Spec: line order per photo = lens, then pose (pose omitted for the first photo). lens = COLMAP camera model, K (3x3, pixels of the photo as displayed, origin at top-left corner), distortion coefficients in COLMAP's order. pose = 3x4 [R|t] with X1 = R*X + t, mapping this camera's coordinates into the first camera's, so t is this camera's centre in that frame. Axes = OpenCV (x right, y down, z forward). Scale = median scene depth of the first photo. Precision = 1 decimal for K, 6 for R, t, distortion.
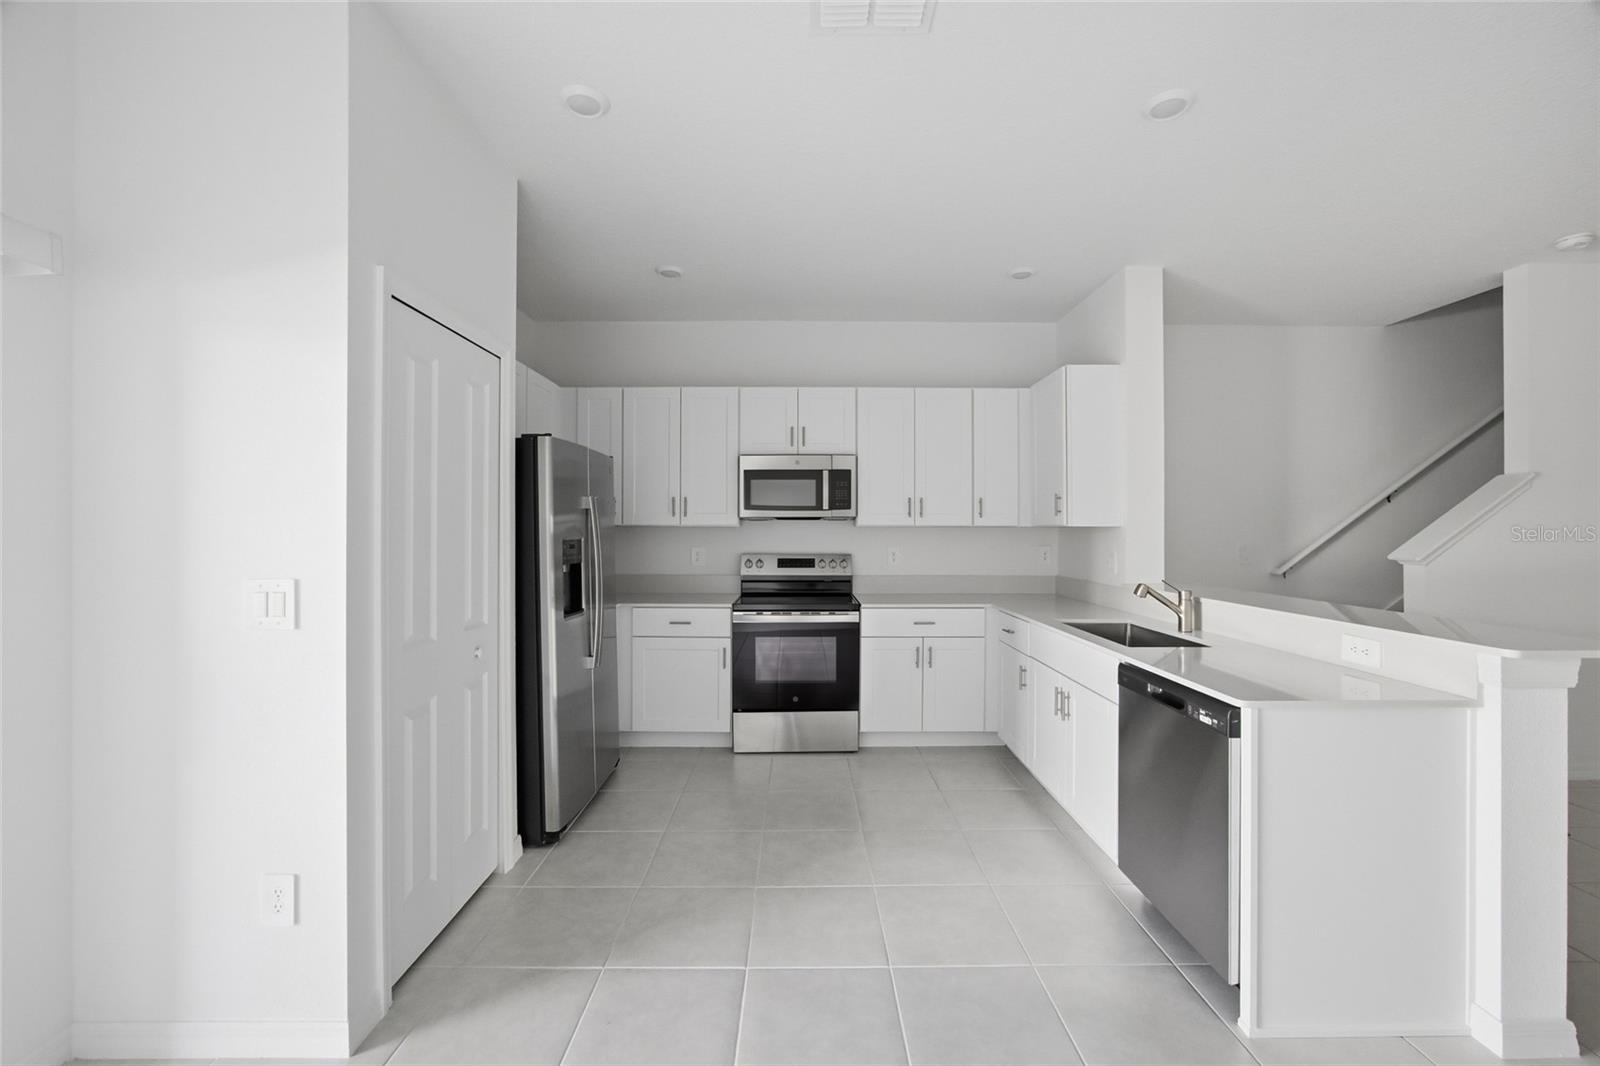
lens RADIAL K [[628.1, 0, 800.2], [0, 628.1, 522.3], [0, 0, 1]] dist [-0.018478, 0.003113]
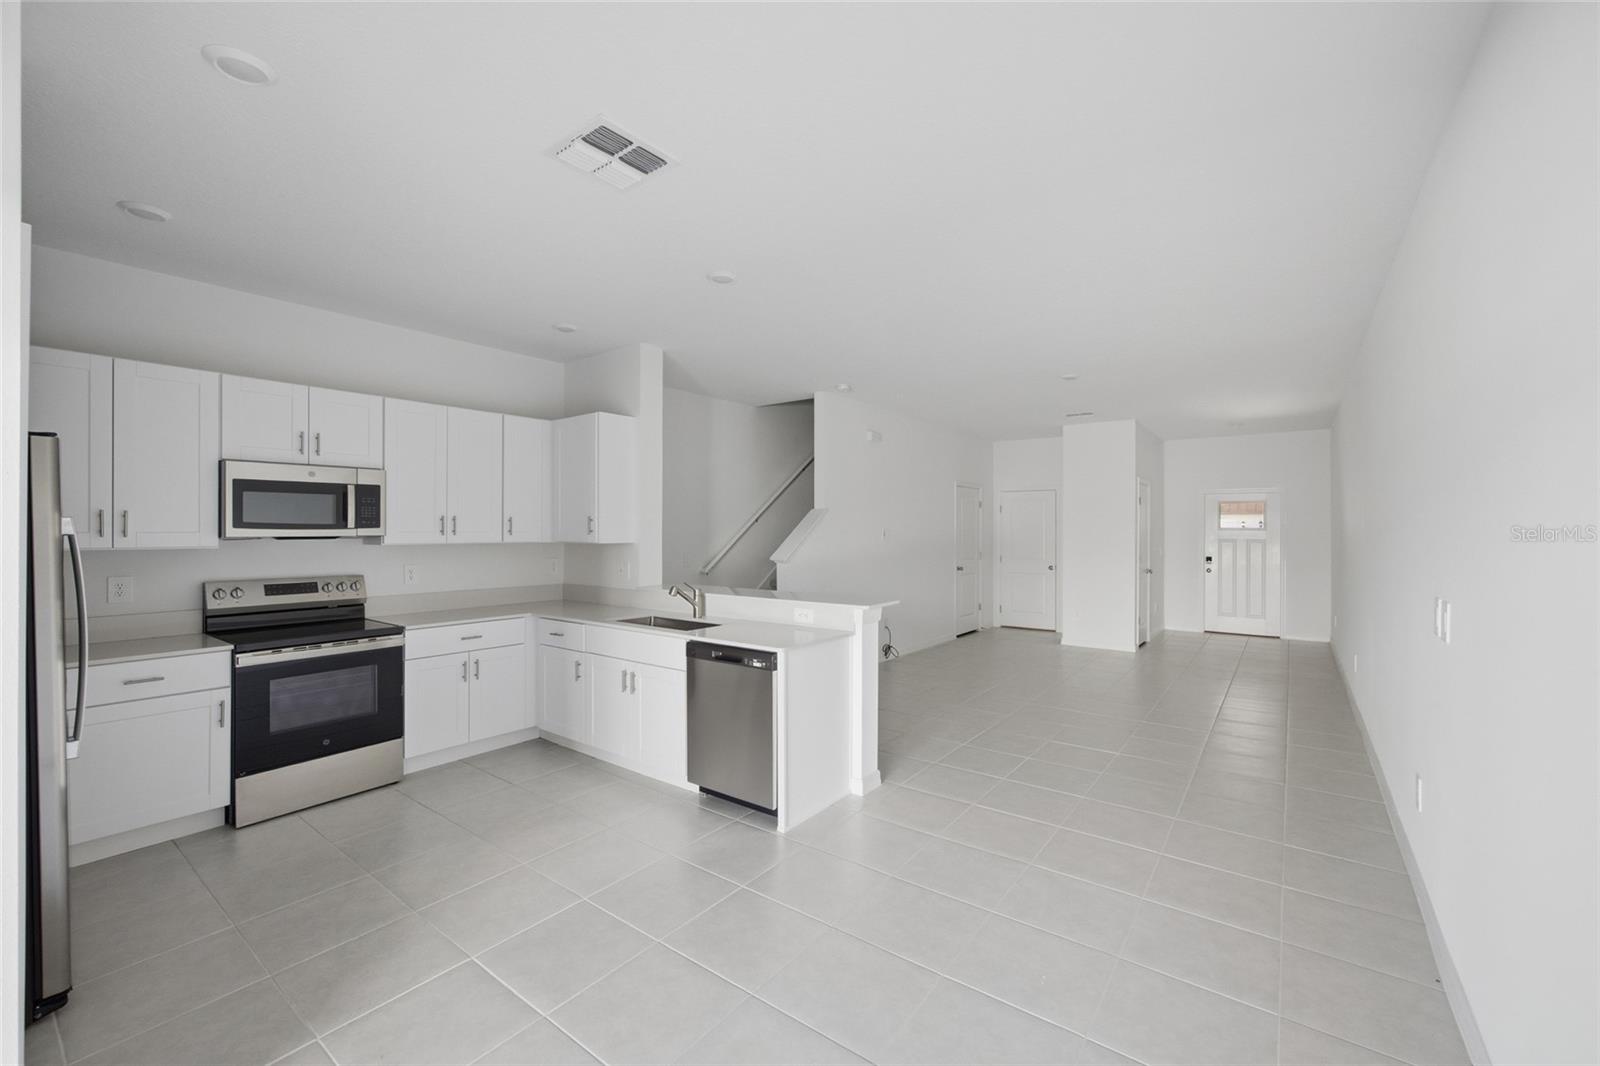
lens RADIAL K [[628.1, 0, 799.7], [0, 628.1, 532.1], [0, 0, 1]] dist [-0.018478, 0.003113]
pose [[0.616575, -0.003557, 0.787288, -0.284275], [-0.005703, 0.999943, 0.008984, -0.027857], [-0.787276, -0.010030, 0.616520, -0.067047]]
